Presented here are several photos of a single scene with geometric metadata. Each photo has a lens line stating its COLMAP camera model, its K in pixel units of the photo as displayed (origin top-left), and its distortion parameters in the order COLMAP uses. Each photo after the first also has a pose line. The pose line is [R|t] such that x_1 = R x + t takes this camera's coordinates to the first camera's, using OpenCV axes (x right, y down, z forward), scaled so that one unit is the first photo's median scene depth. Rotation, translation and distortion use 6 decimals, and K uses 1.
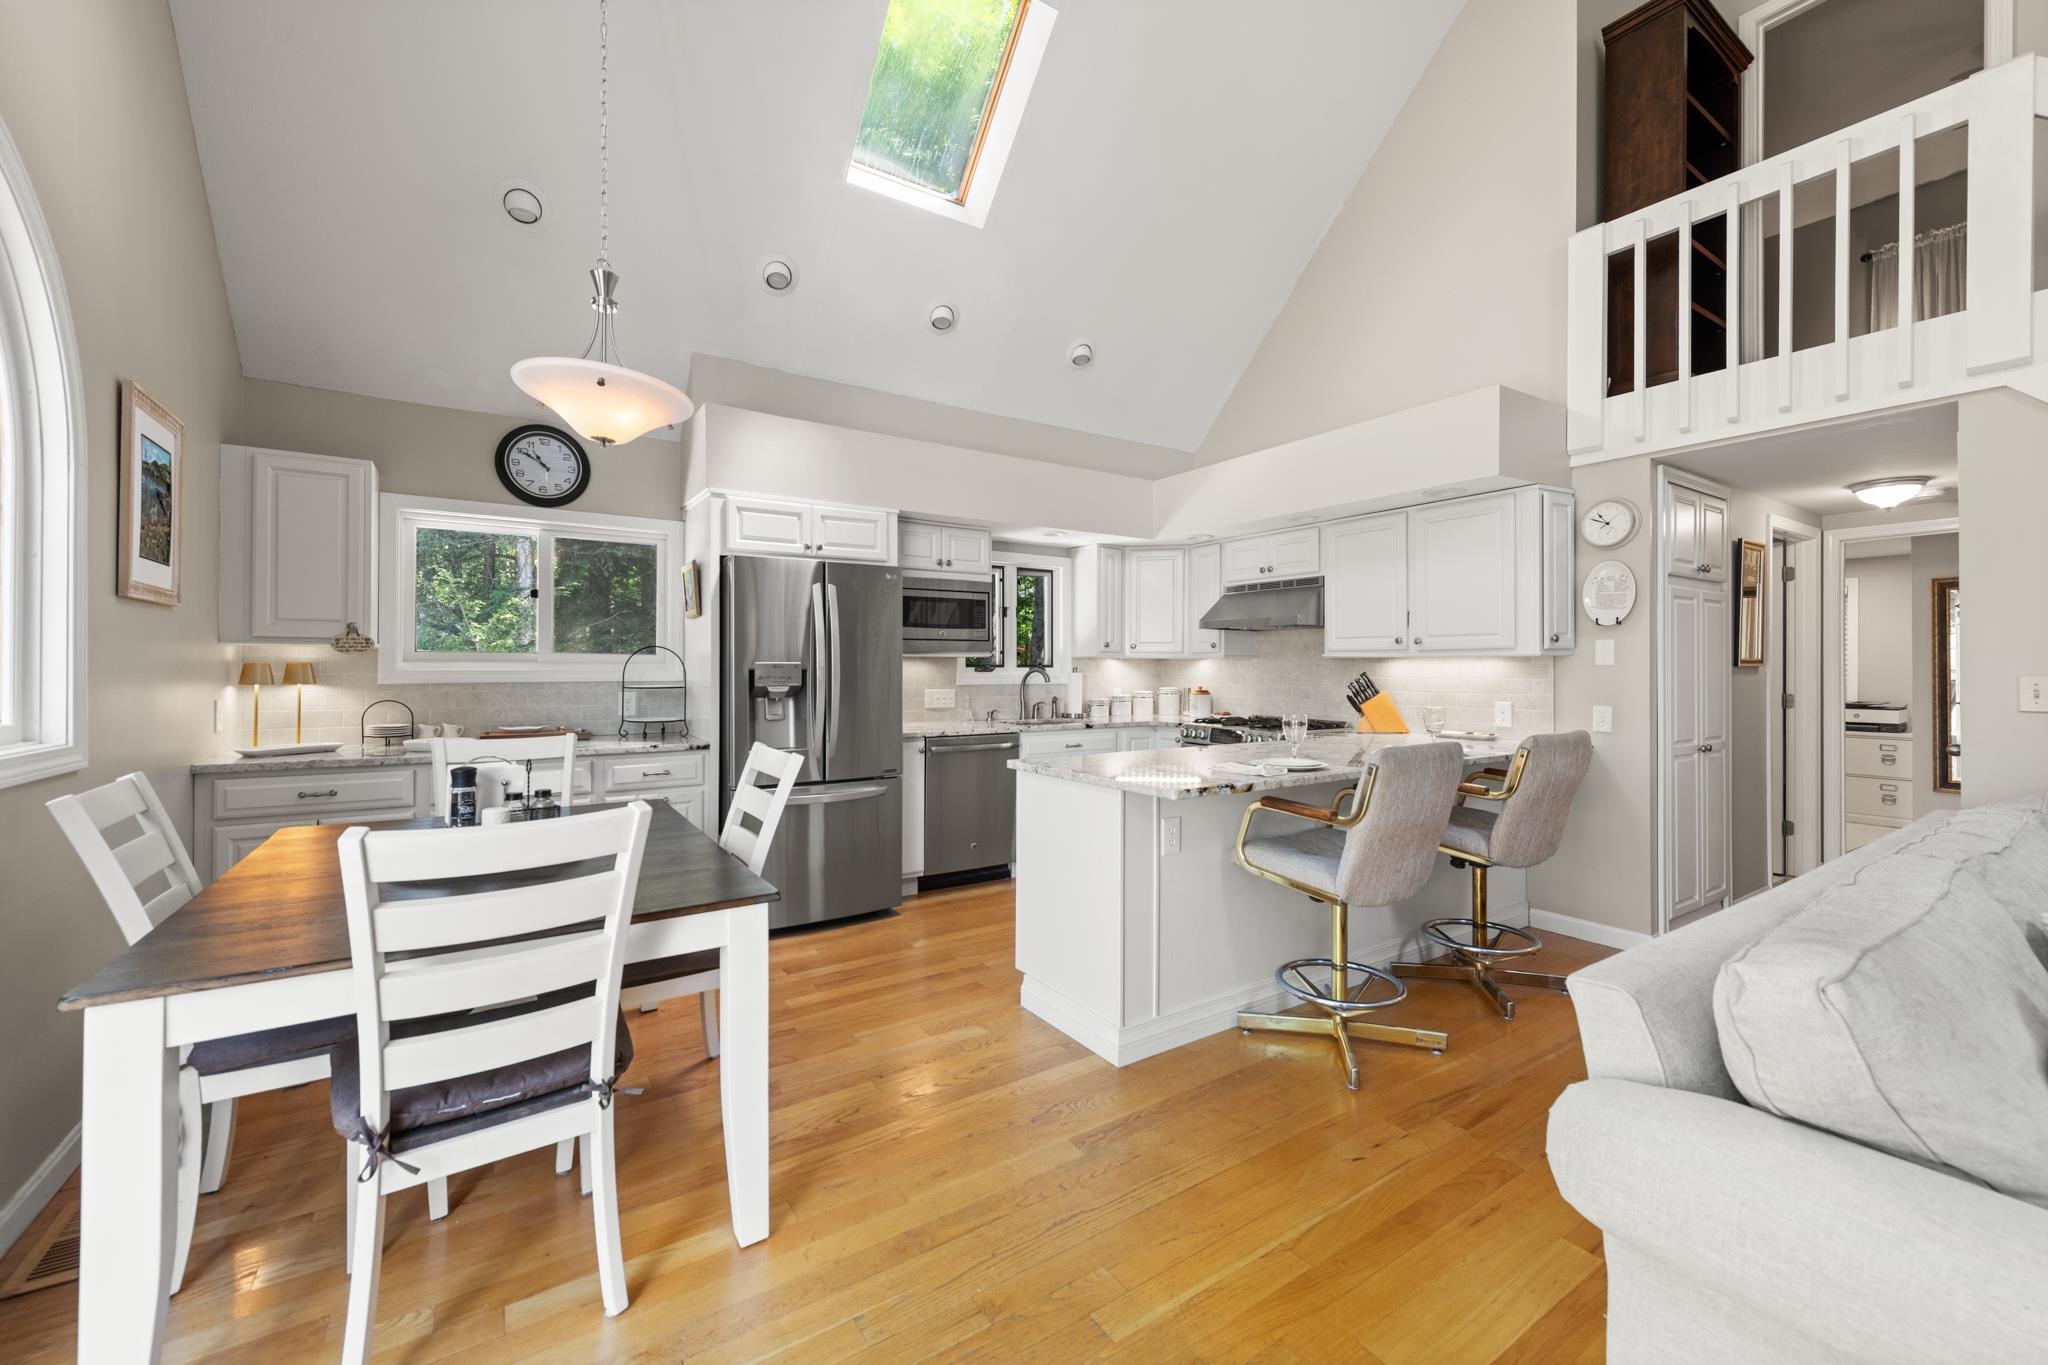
lens RADIAL K [[802.5, 0, 1037.2], [0, 802.5, 667.6], [0, 0, 1]] dist [0.008966, -0.002152]
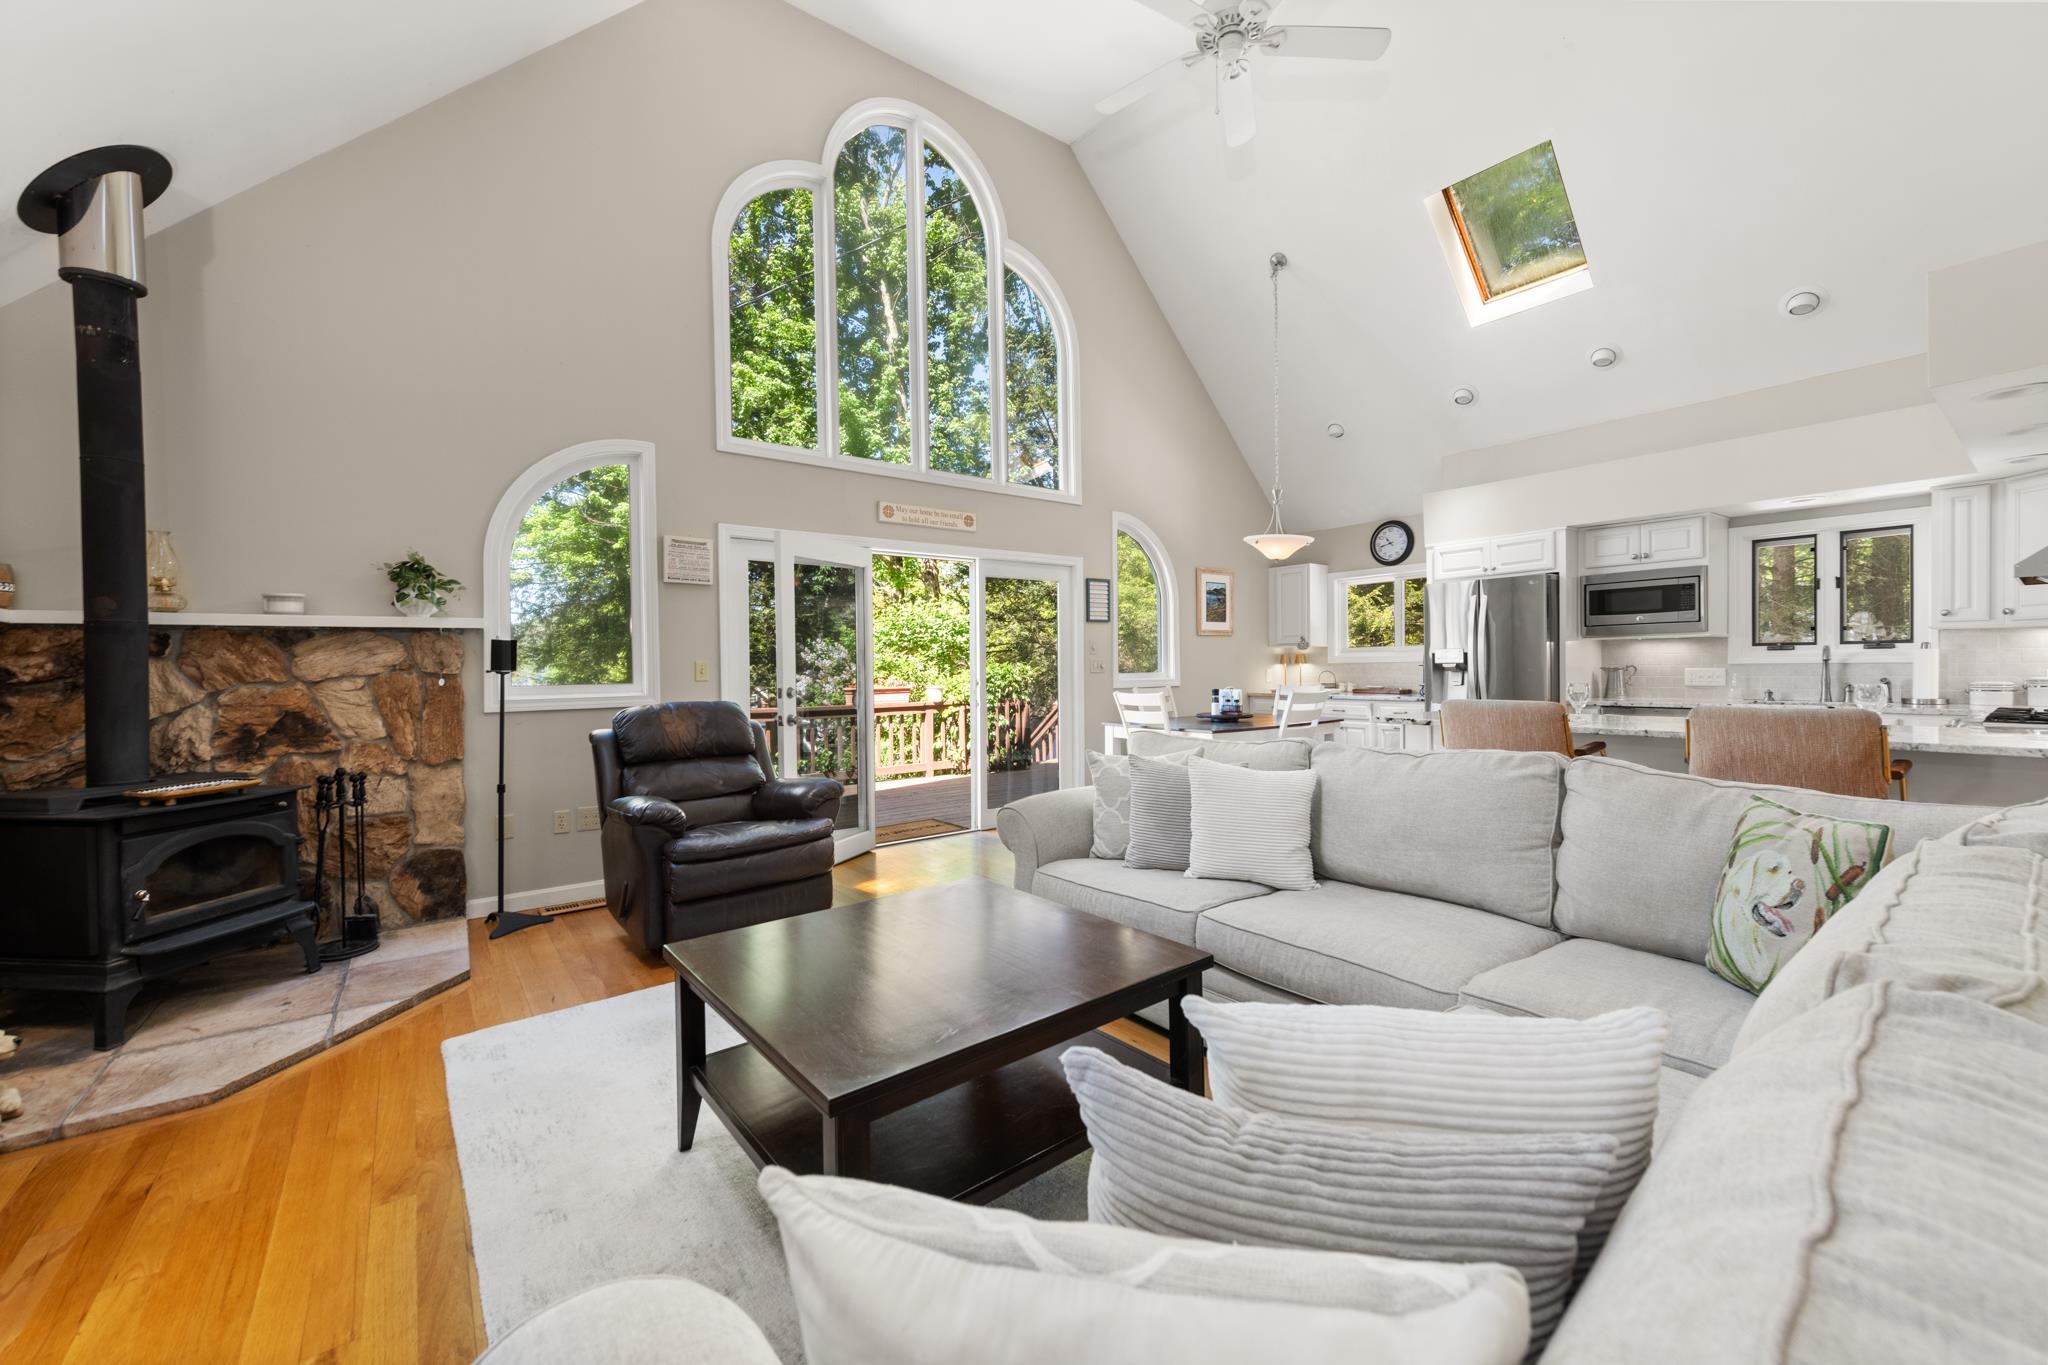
lens RADIAL K [[802.5, 0, 1037.0], [0, 802.5, 673.8], [0, 0, 1]] dist [0.008966, -0.002152]
pose [[0.074711, 0.008173, -0.997172, 1.020986], [0.013818, 0.999862, 0.009230, 0.014744], [0.997109, -0.014468, 0.074588, 0.058446]]
